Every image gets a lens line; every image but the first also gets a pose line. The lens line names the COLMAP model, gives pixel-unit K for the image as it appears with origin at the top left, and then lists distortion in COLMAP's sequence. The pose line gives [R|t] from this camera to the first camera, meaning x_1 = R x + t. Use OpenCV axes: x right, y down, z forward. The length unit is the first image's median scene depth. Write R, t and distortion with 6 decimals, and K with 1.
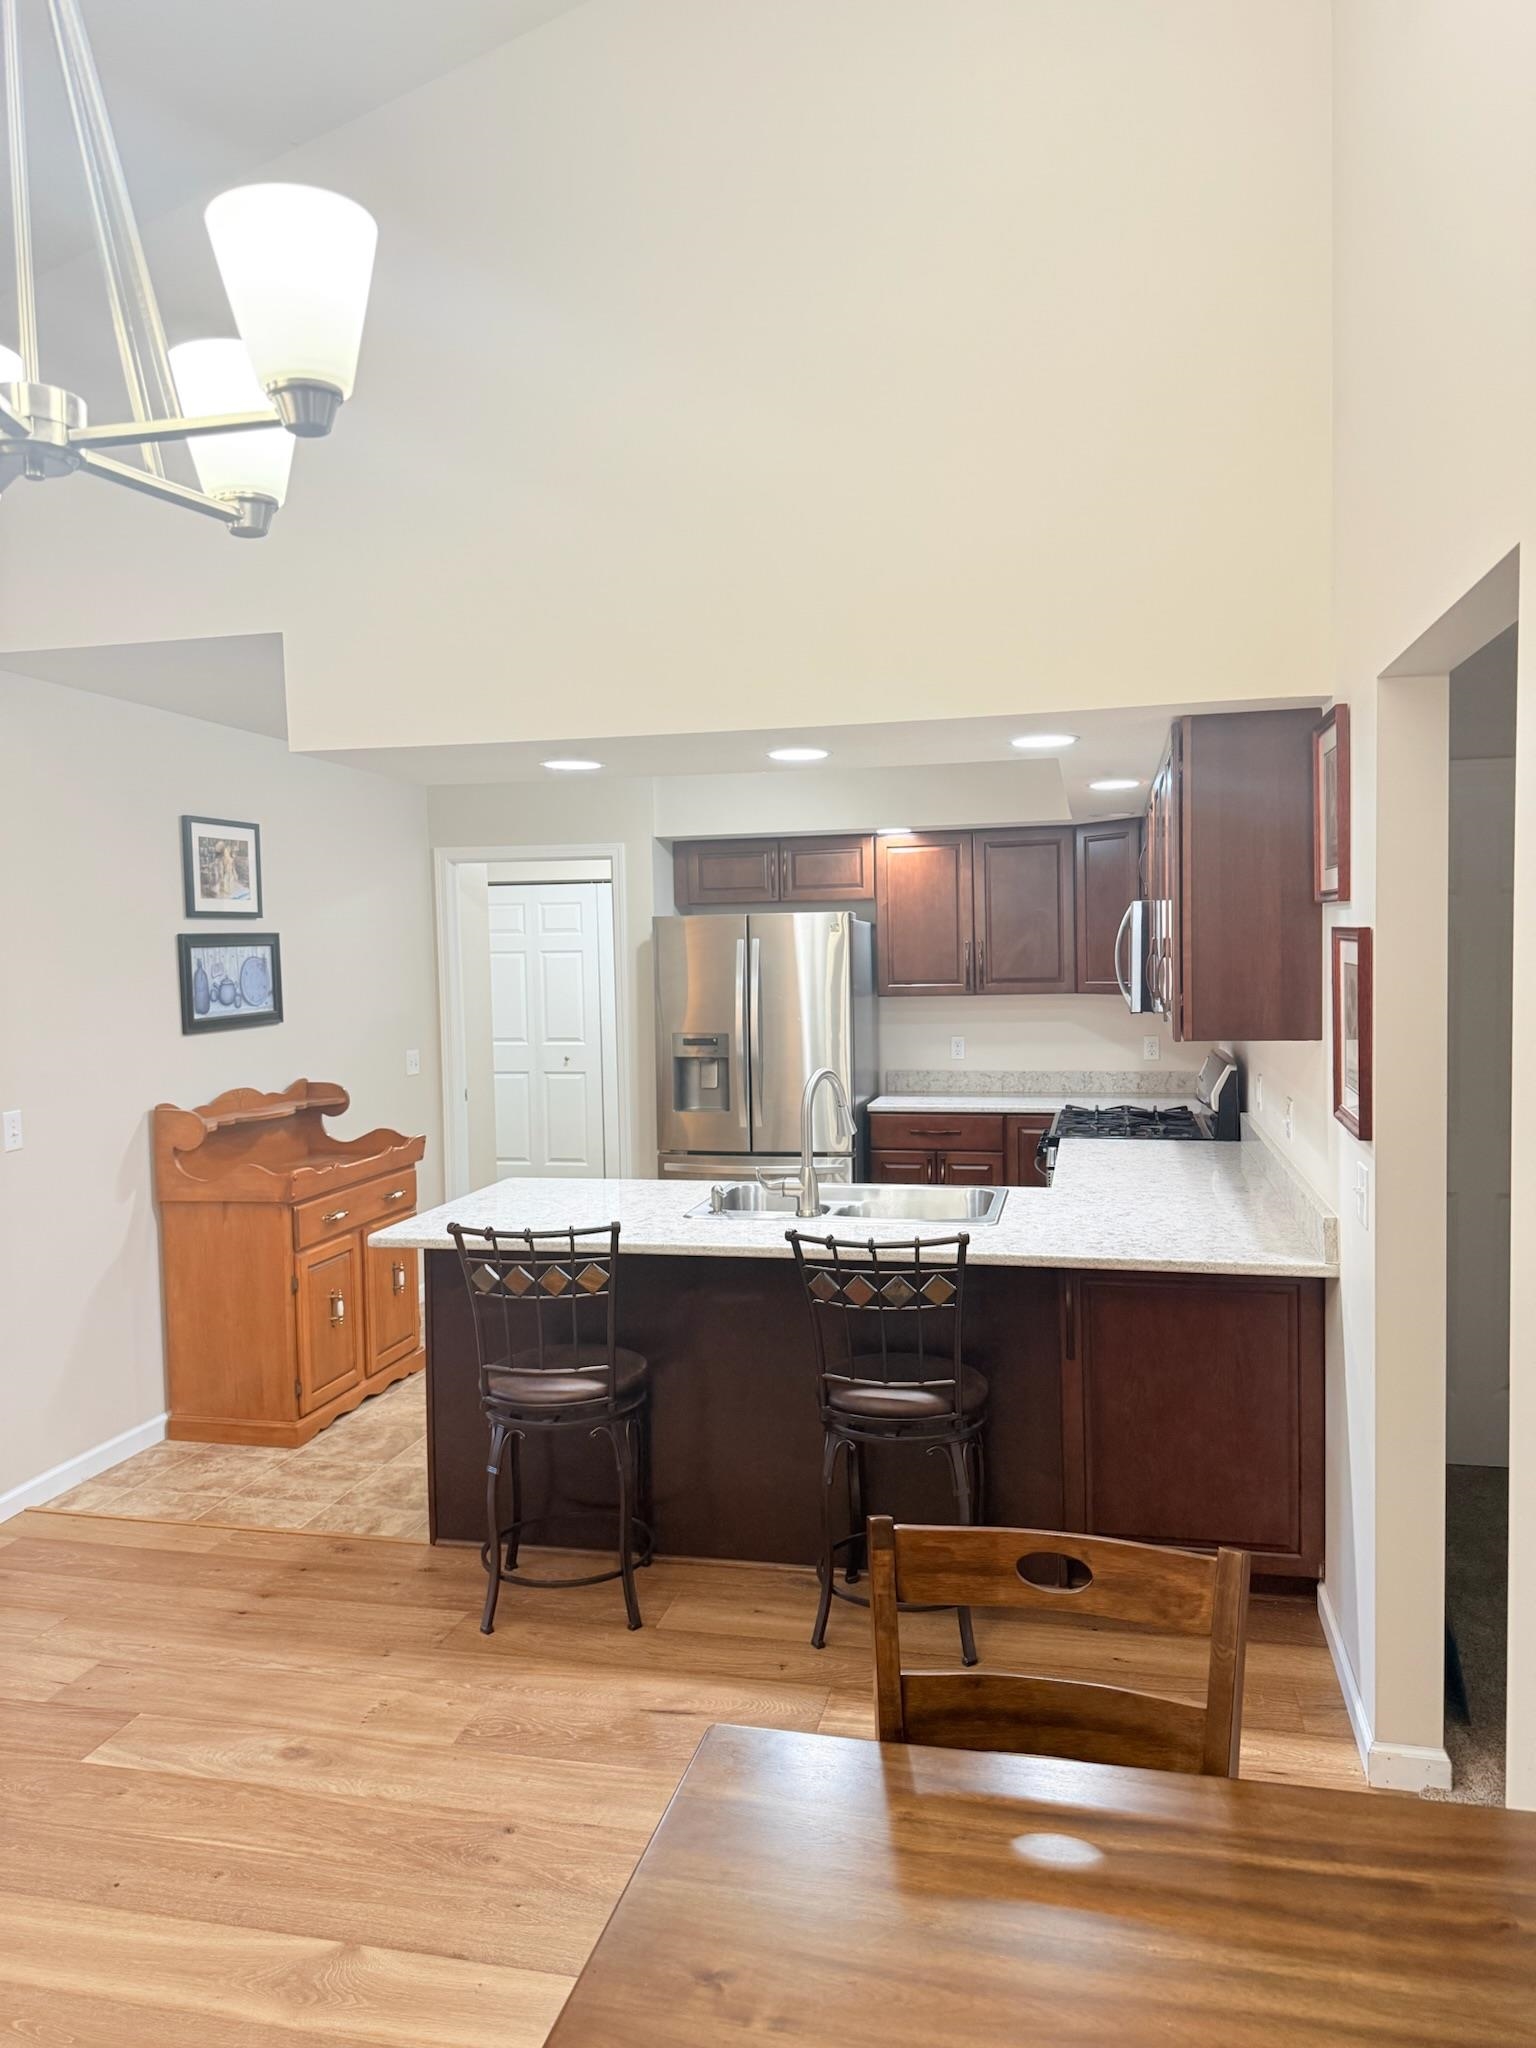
lens RADIAL K [[1450.6, 0, 768.0], [0, 1450.6, 1024.0], [0, 0, 1]] dist [0.159000, -0.324610]
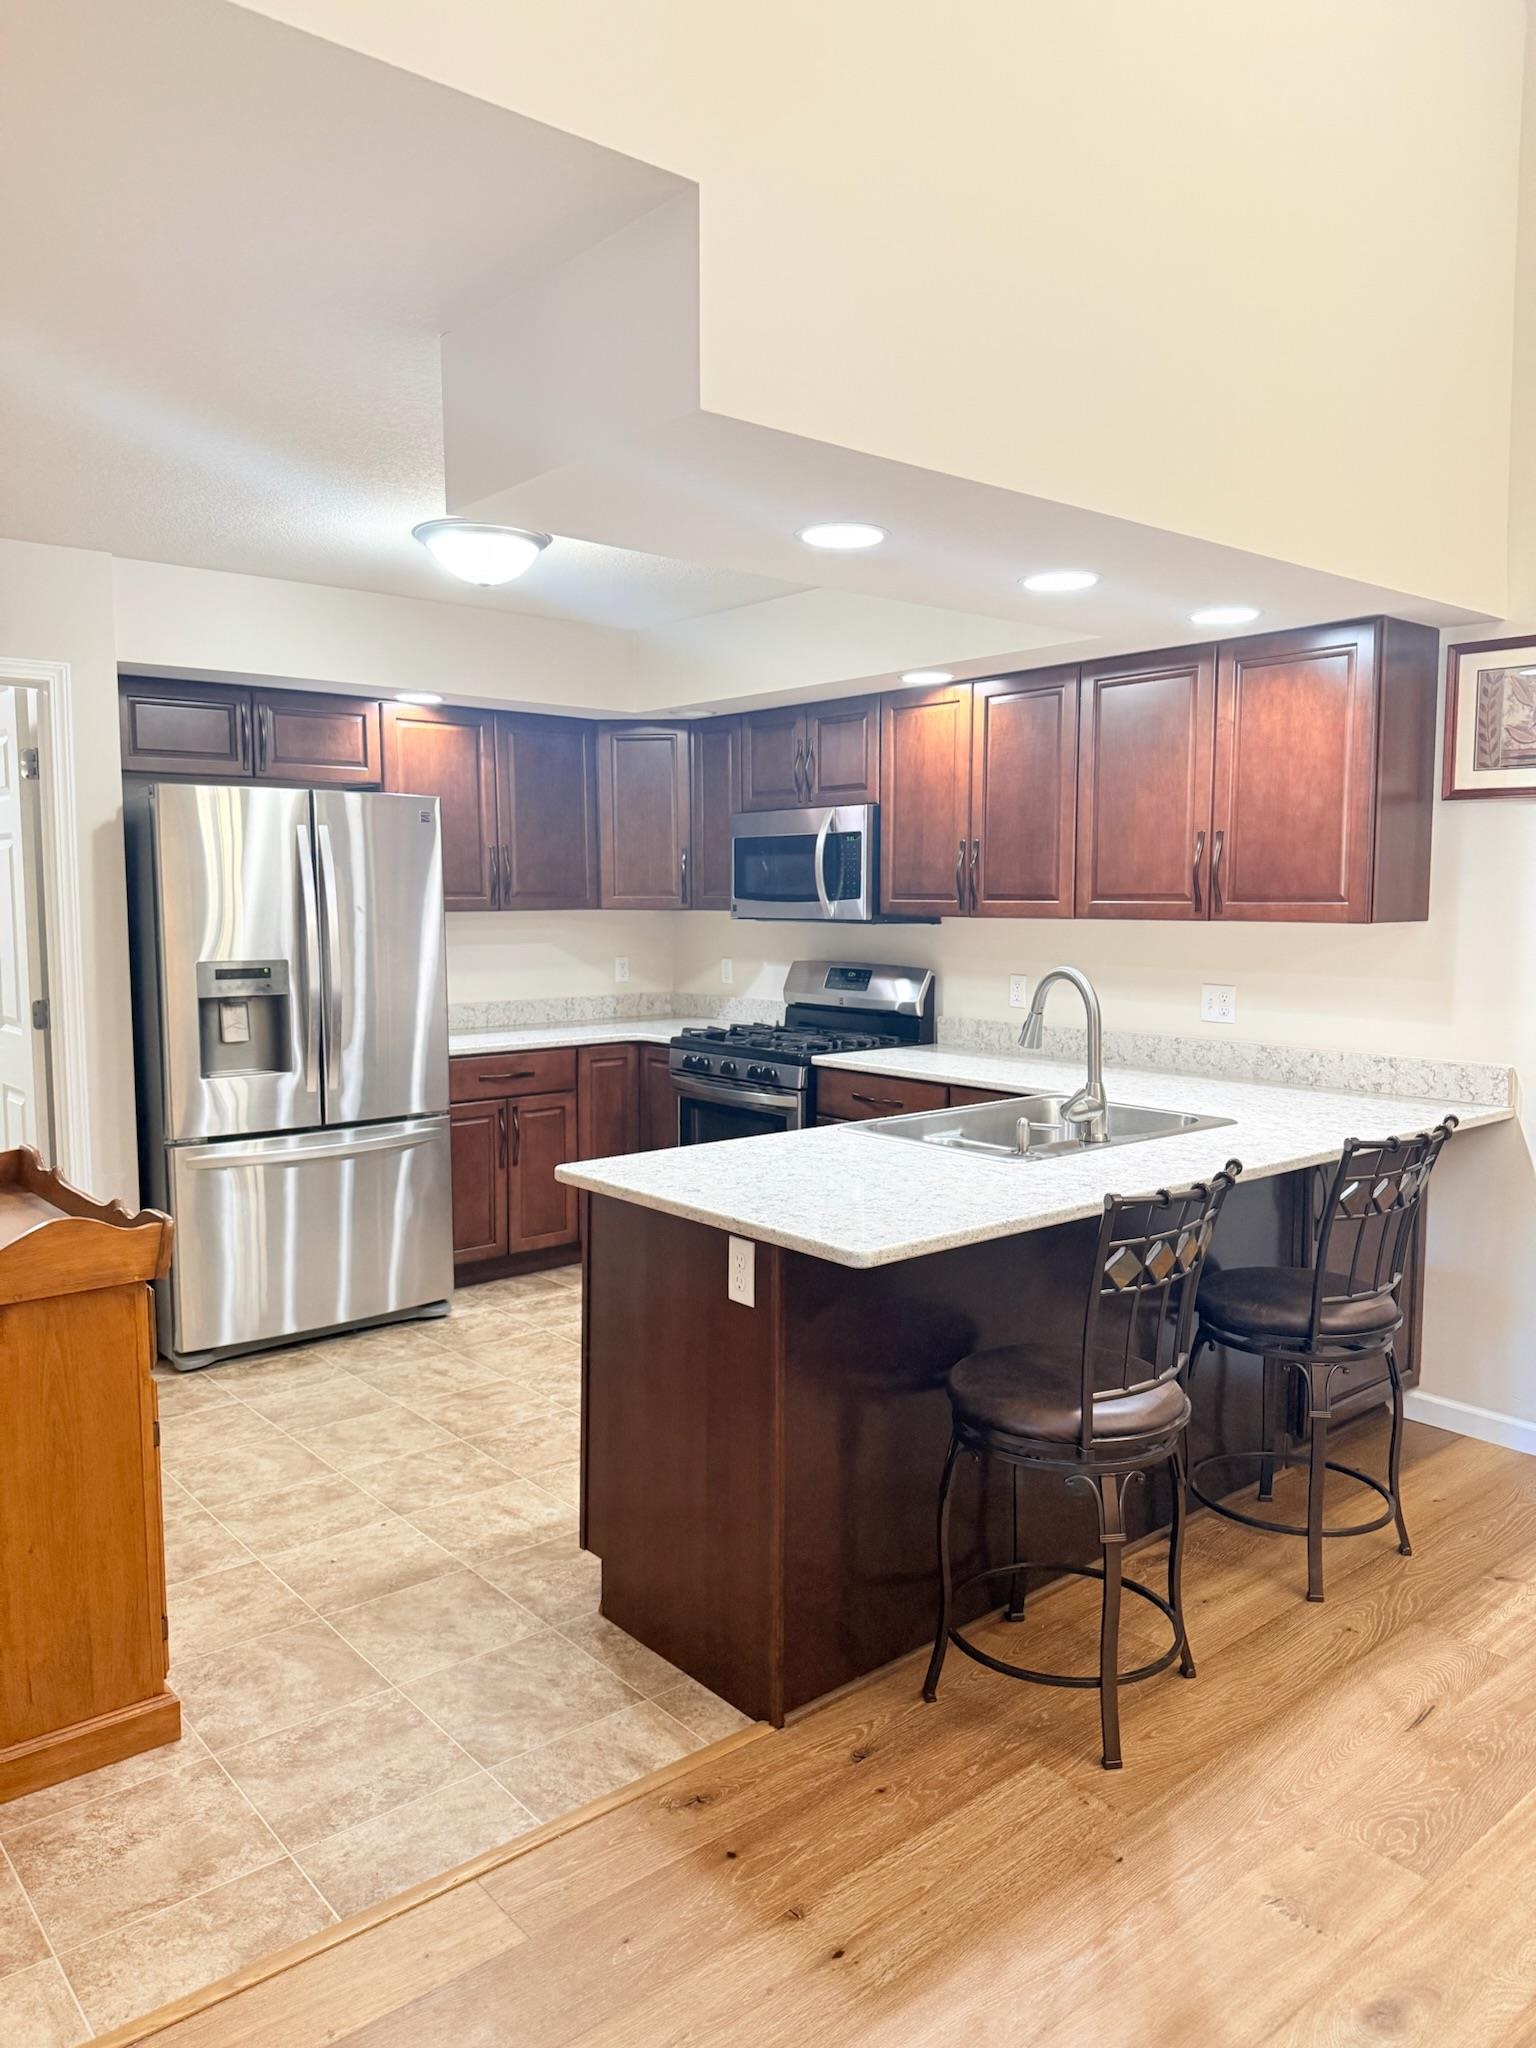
lens RADIAL K [[1447.9, 0, 768.0], [0, 1447.9, 1024.0], [0, 0, 1]] dist [0.057926, -0.072580]
pose [[0.589666, -0.055293, 0.805752, -0.611099], [0.031108, 0.998468, 0.045752, 0.016685], [-0.807048, -0.001913, 0.590483, 0.533821]]
